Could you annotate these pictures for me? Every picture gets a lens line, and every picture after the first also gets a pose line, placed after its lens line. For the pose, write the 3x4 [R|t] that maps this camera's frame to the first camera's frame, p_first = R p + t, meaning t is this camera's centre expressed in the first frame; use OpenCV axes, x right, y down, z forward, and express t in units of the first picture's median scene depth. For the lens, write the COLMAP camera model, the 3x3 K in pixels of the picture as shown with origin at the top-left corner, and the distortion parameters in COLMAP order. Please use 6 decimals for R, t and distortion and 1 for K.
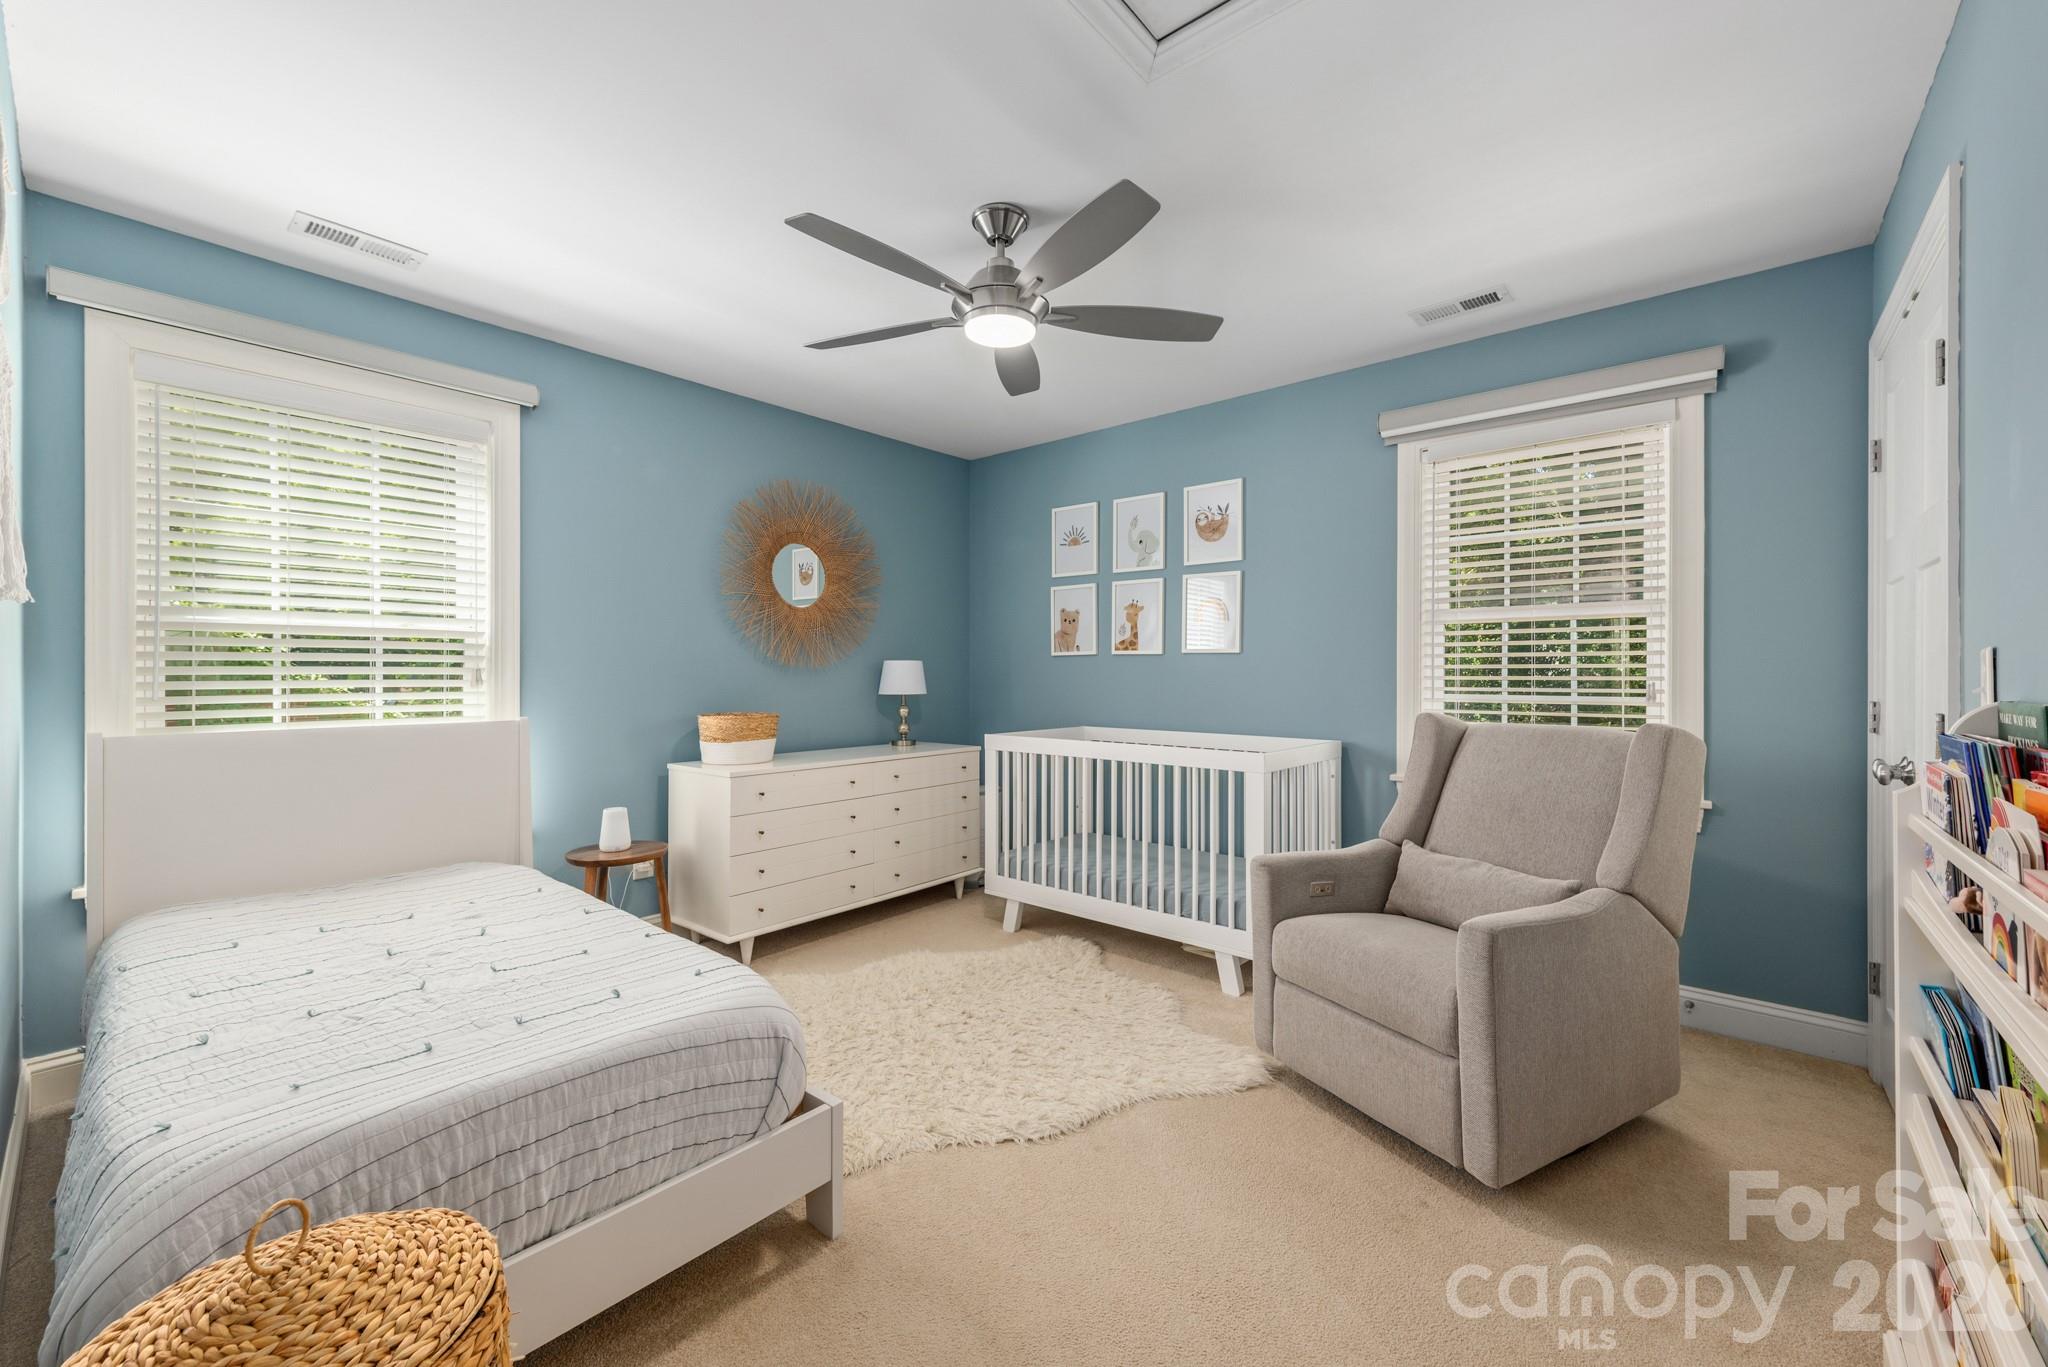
lens RADIAL K [[802.4, 0, 1033.8], [0, 802.4, 673.4], [0, 0, 1]] dist [0.003842, -0.001832]
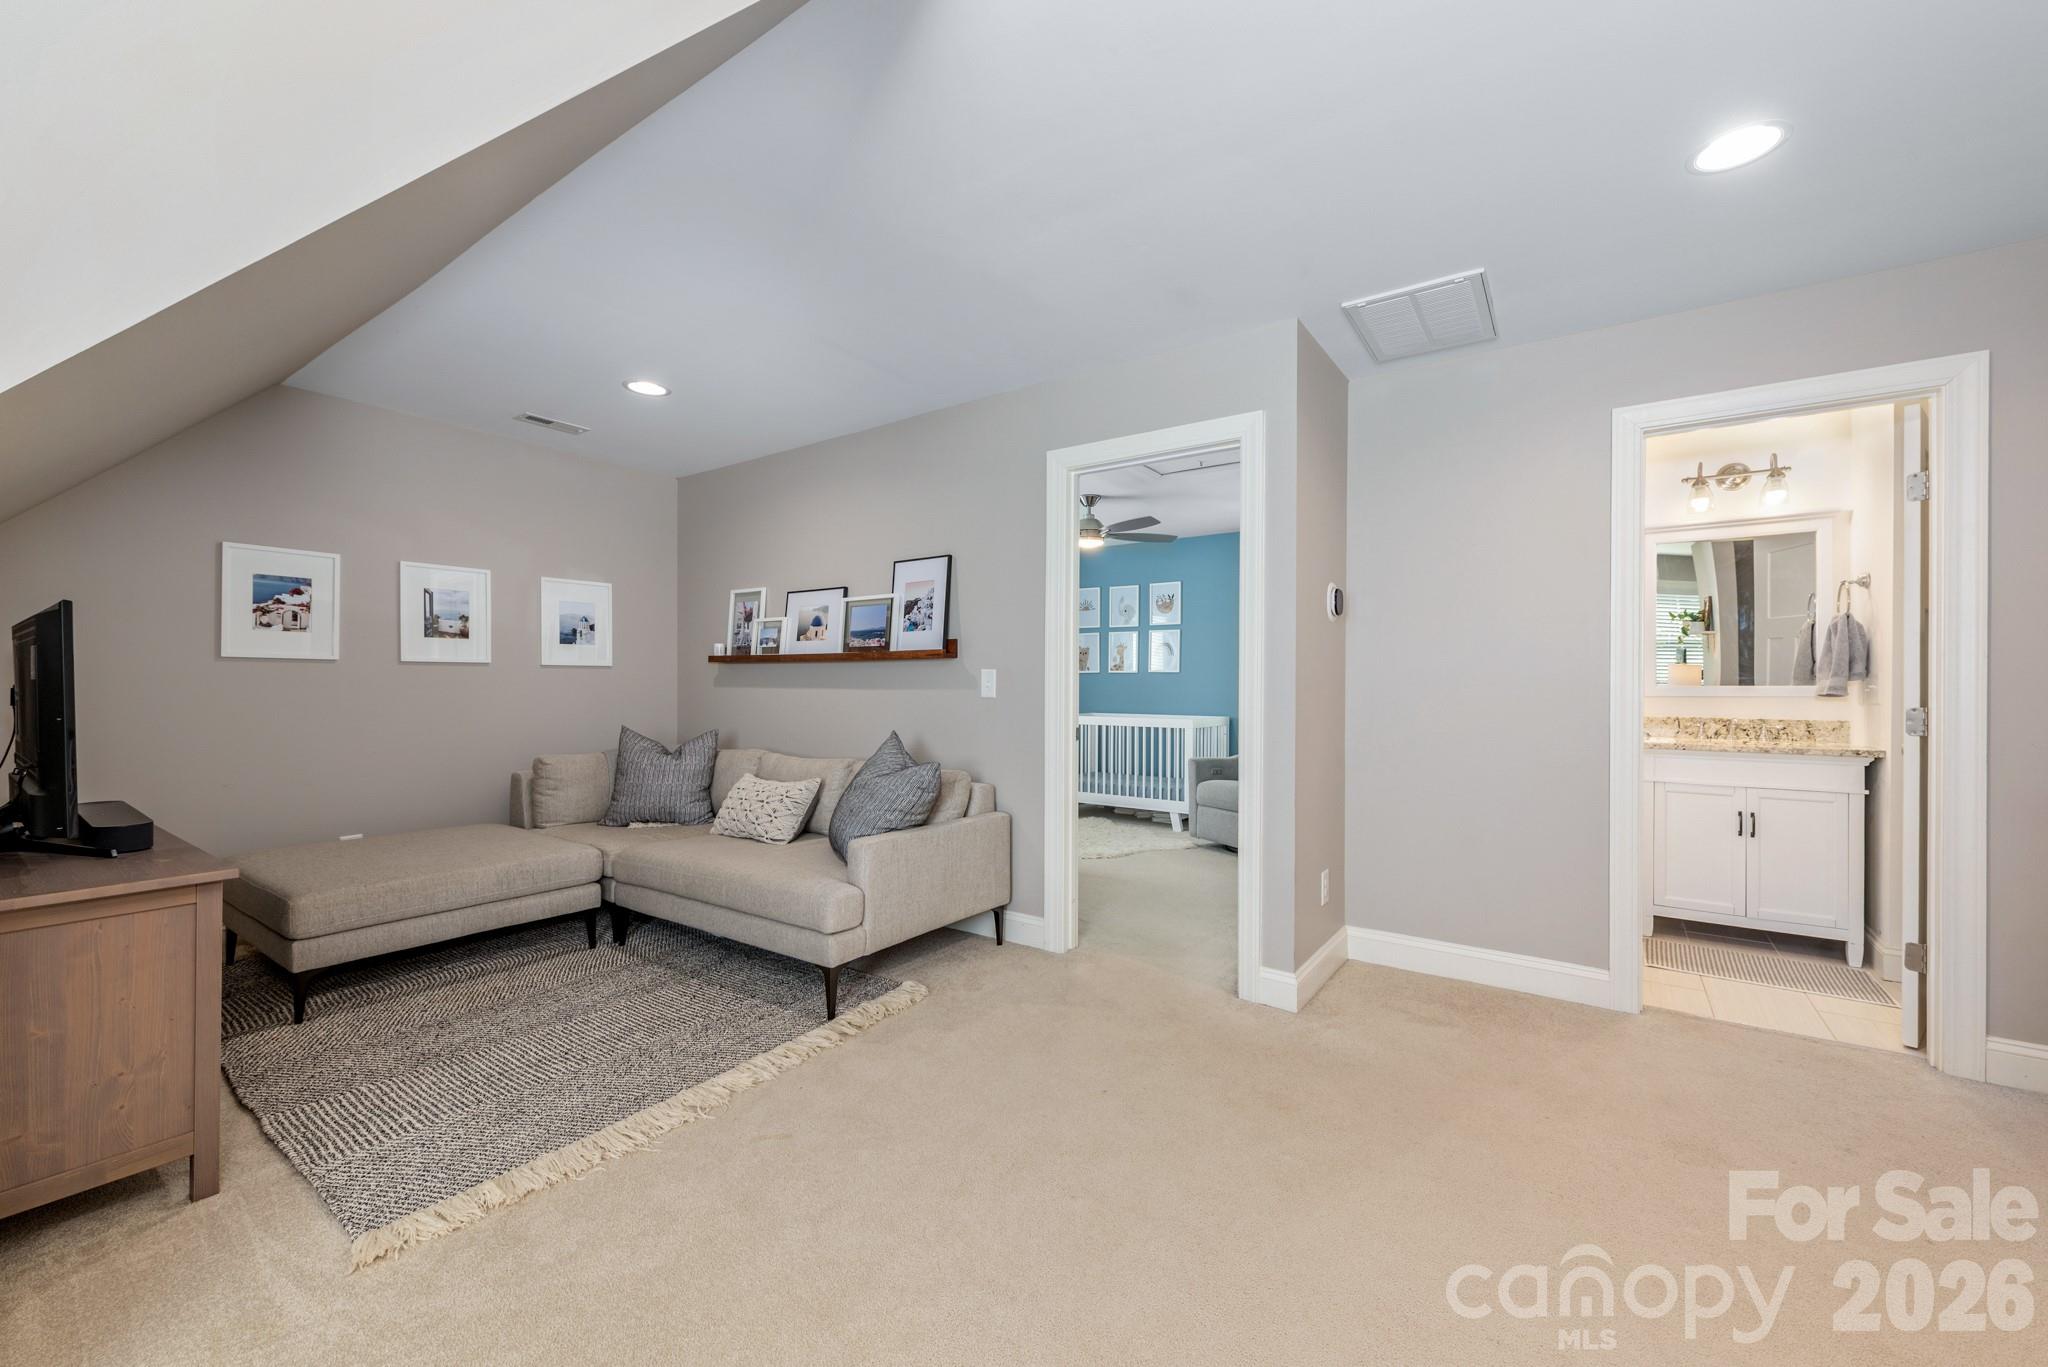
lens RADIAL K [[802.4, 0, 1041.4], [0, 802.4, 688.0], [0, 0, 1]] dist [0.003842, -0.001832]
pose [[0.994988, 0.001272, 0.099986, -0.317360], [-0.001280, 0.999999, 0.000013, 0.014013], [-0.099985, -0.000141, 0.994989, -1.050550]]
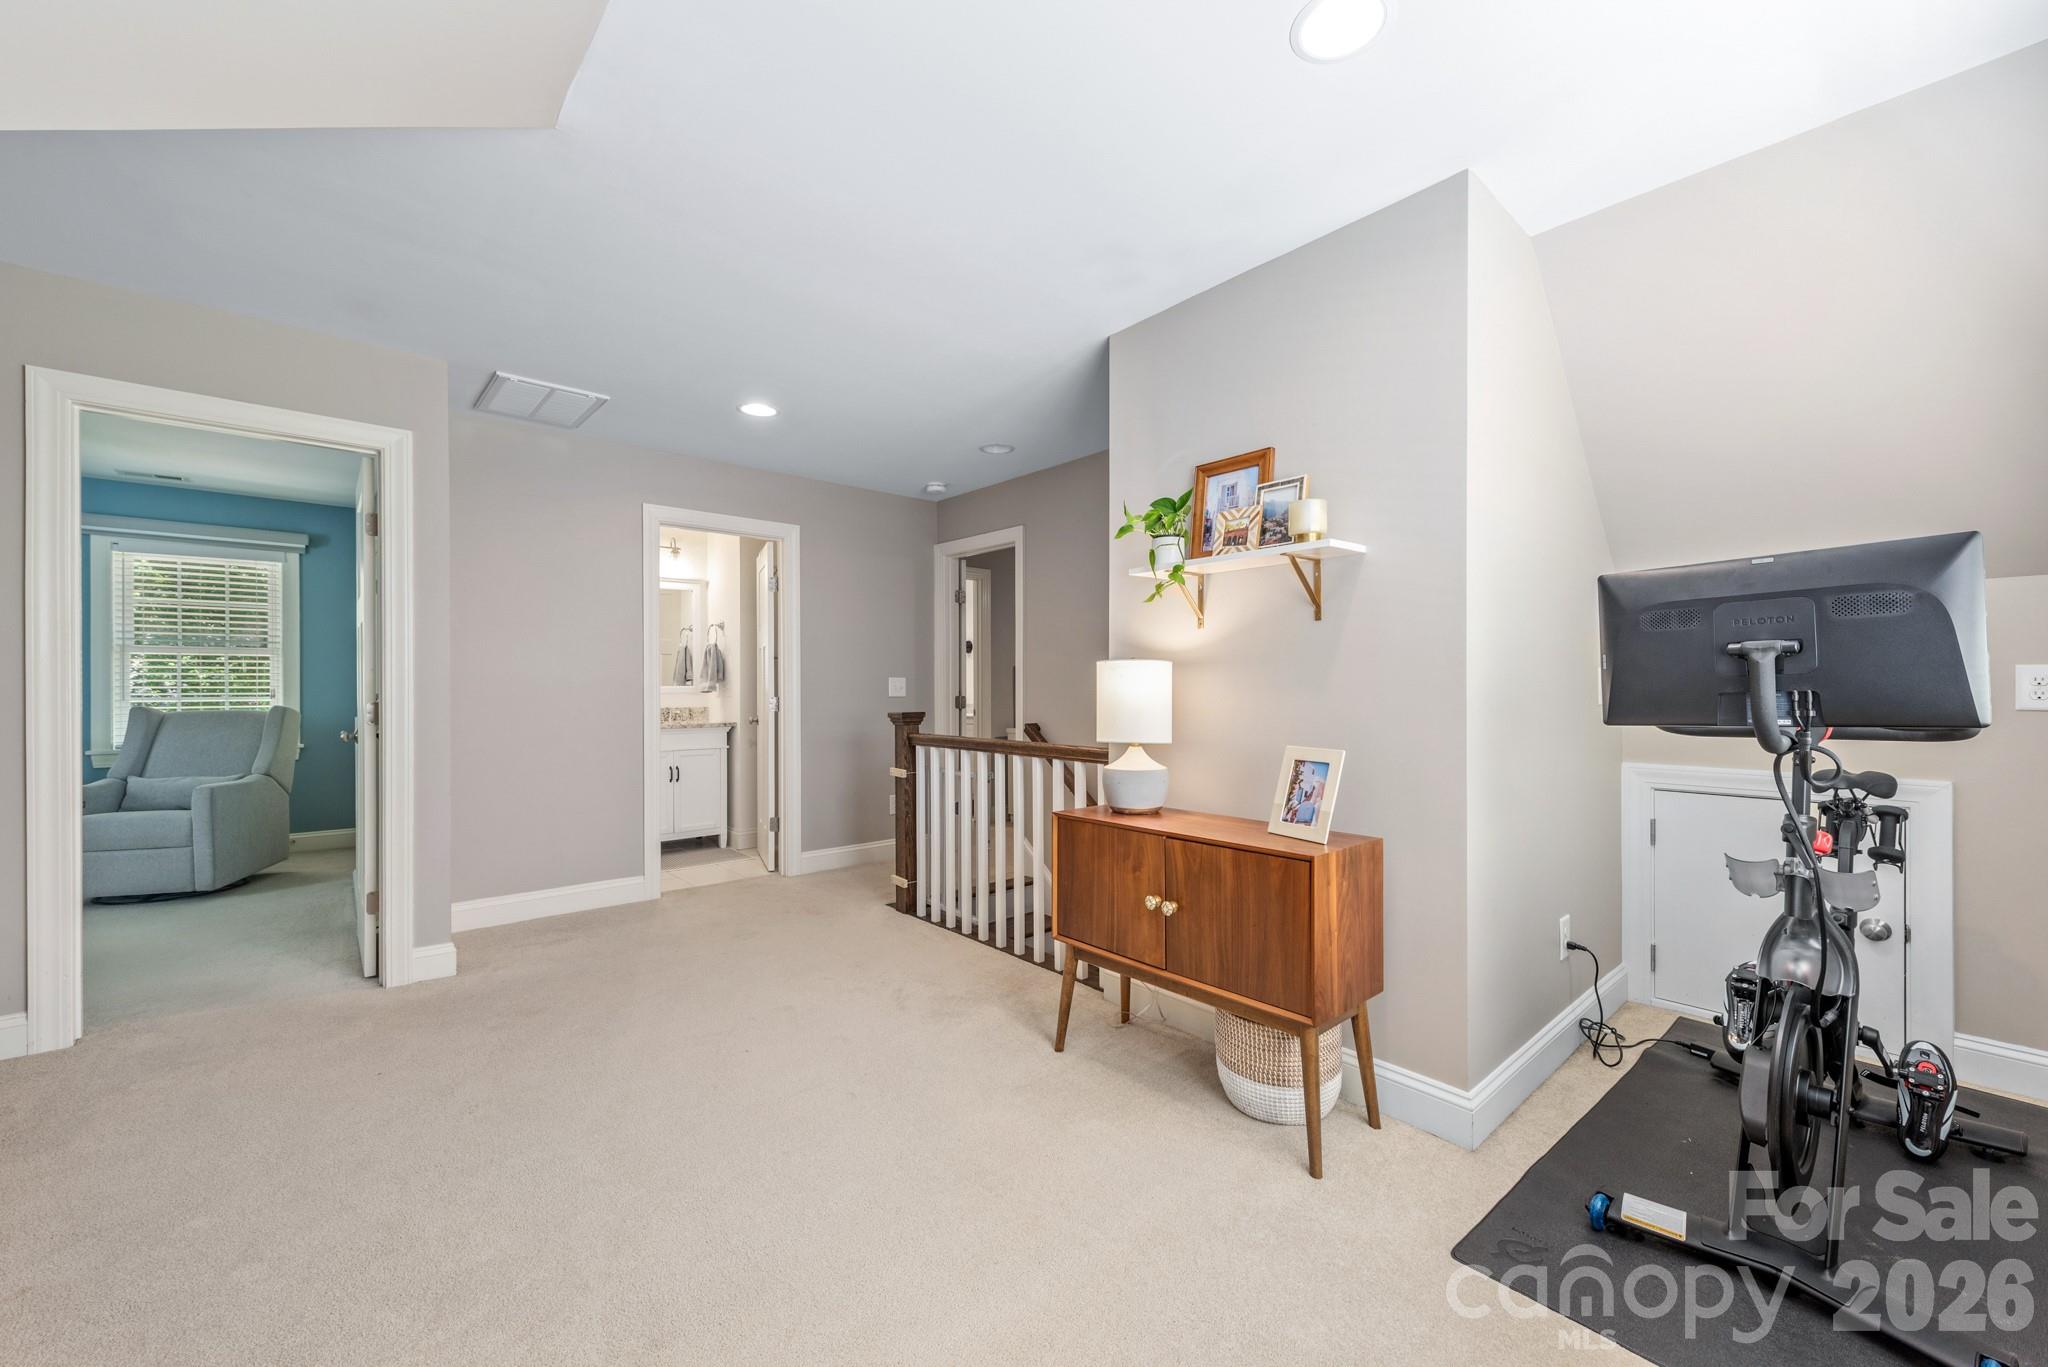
lens RADIAL K [[802.4, 0, 1041.6], [0, 802.4, 681.6], [0, 0, 1]] dist [0.003842, -0.001832]
pose [[0.124394, 0.004417, 0.992223, -0.897313], [0.005555, 0.999971, -0.005148, 0.013132], [-0.992217, 0.006152, 0.124366, -1.054597]]
